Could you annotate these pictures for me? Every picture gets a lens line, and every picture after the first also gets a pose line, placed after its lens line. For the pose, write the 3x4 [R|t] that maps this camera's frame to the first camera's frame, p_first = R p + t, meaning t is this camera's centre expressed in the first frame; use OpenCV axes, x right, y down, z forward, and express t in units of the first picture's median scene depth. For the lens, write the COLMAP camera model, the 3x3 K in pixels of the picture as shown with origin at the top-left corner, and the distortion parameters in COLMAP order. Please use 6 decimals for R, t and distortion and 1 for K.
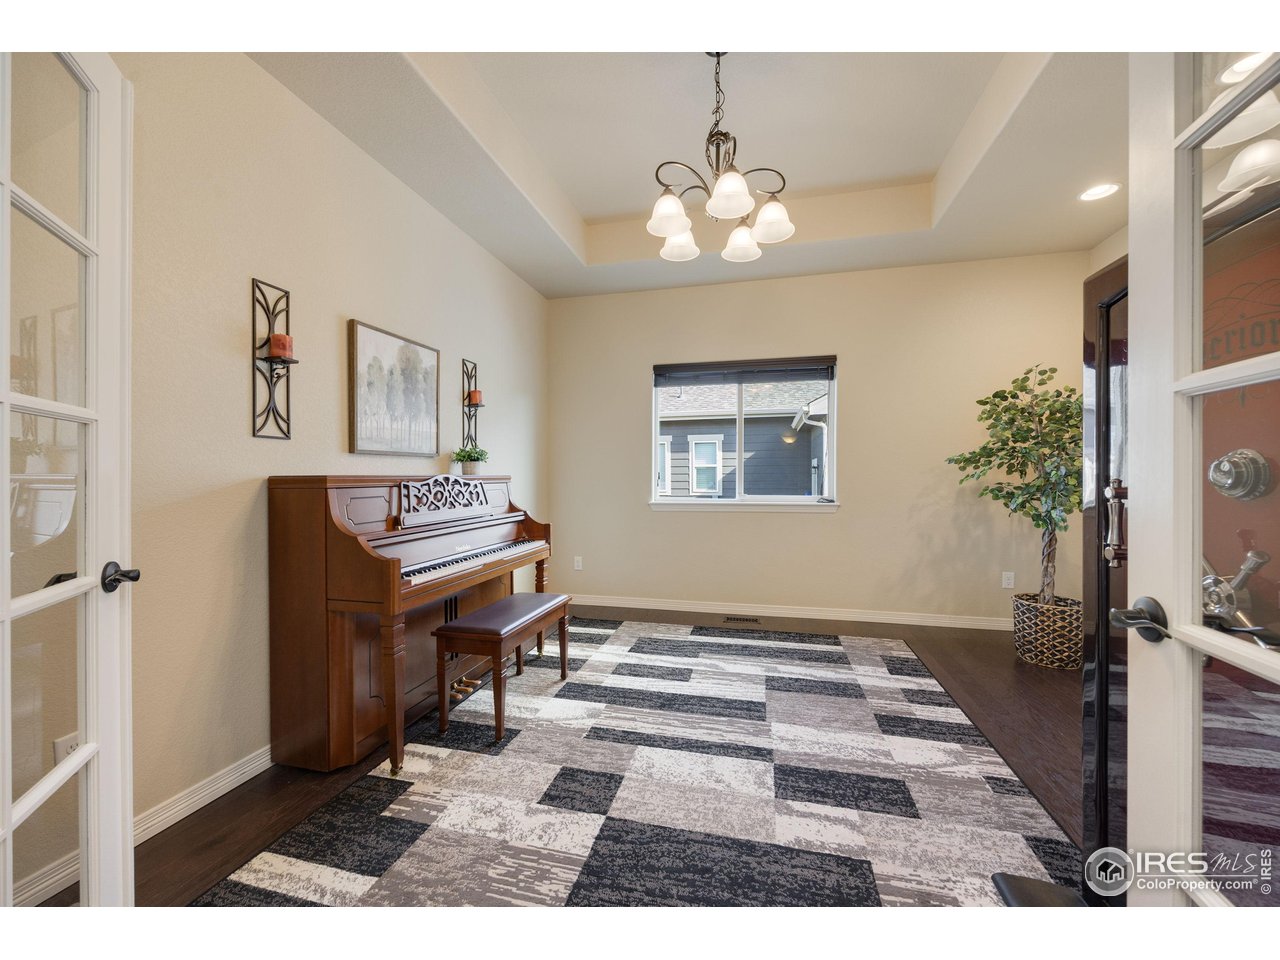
lens RADIAL K [[501.2, 0, 640.2], [0, 501.2, 477.1], [0, 0, 1]] dist [0.002463, 0.000216]
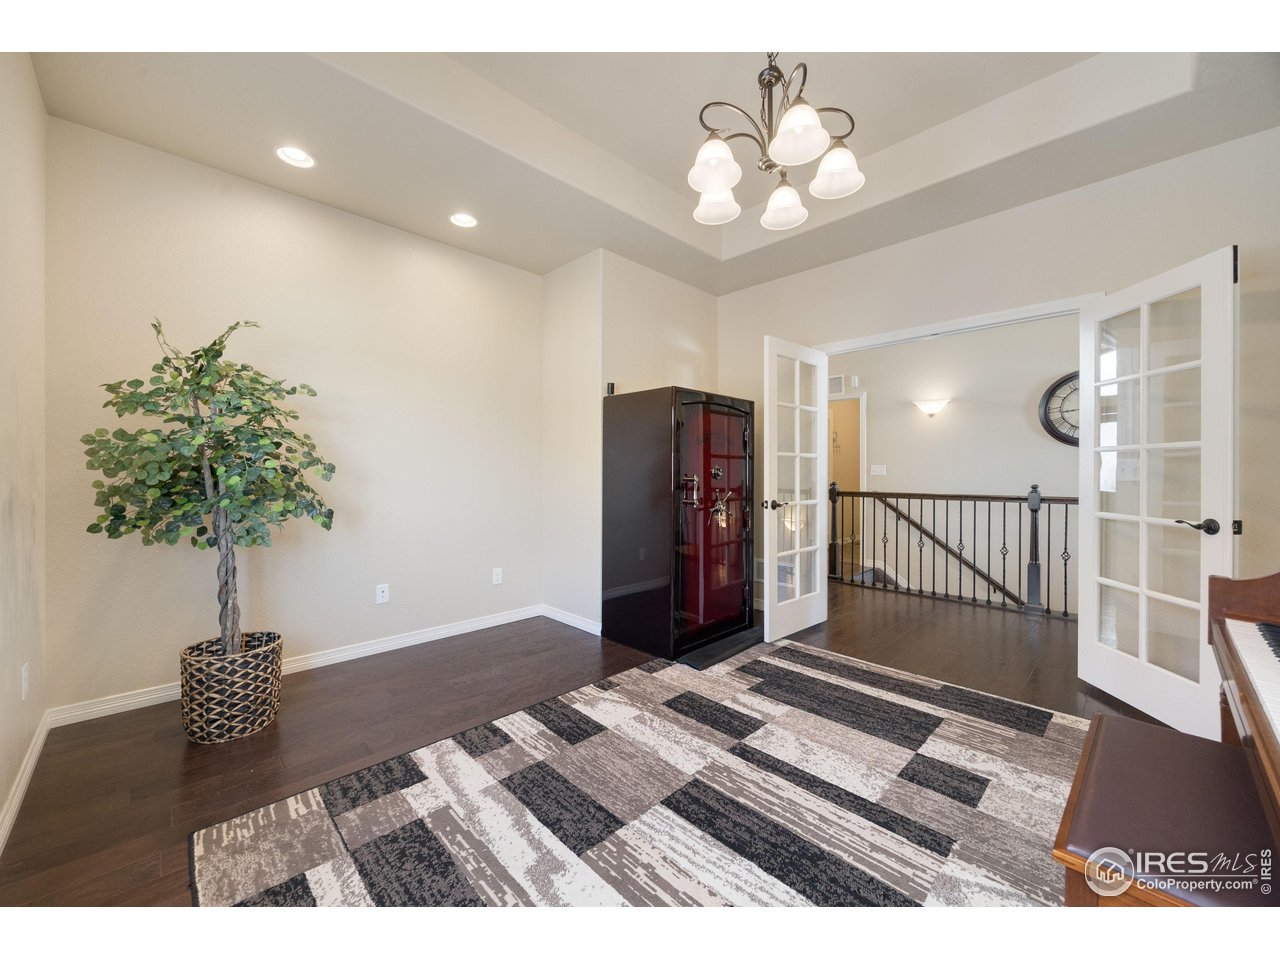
lens RADIAL K [[501.2, 0, 642.1], [0, 501.2, 475.9], [0, 0, 1]] dist [0.002463, 0.000216]
pose [[-0.854127, -0.002839, 0.520057, -0.100287], [0.003079, 0.999940, 0.010516, -0.008958], [-0.520056, 0.010583, -0.854067, 1.830019]]
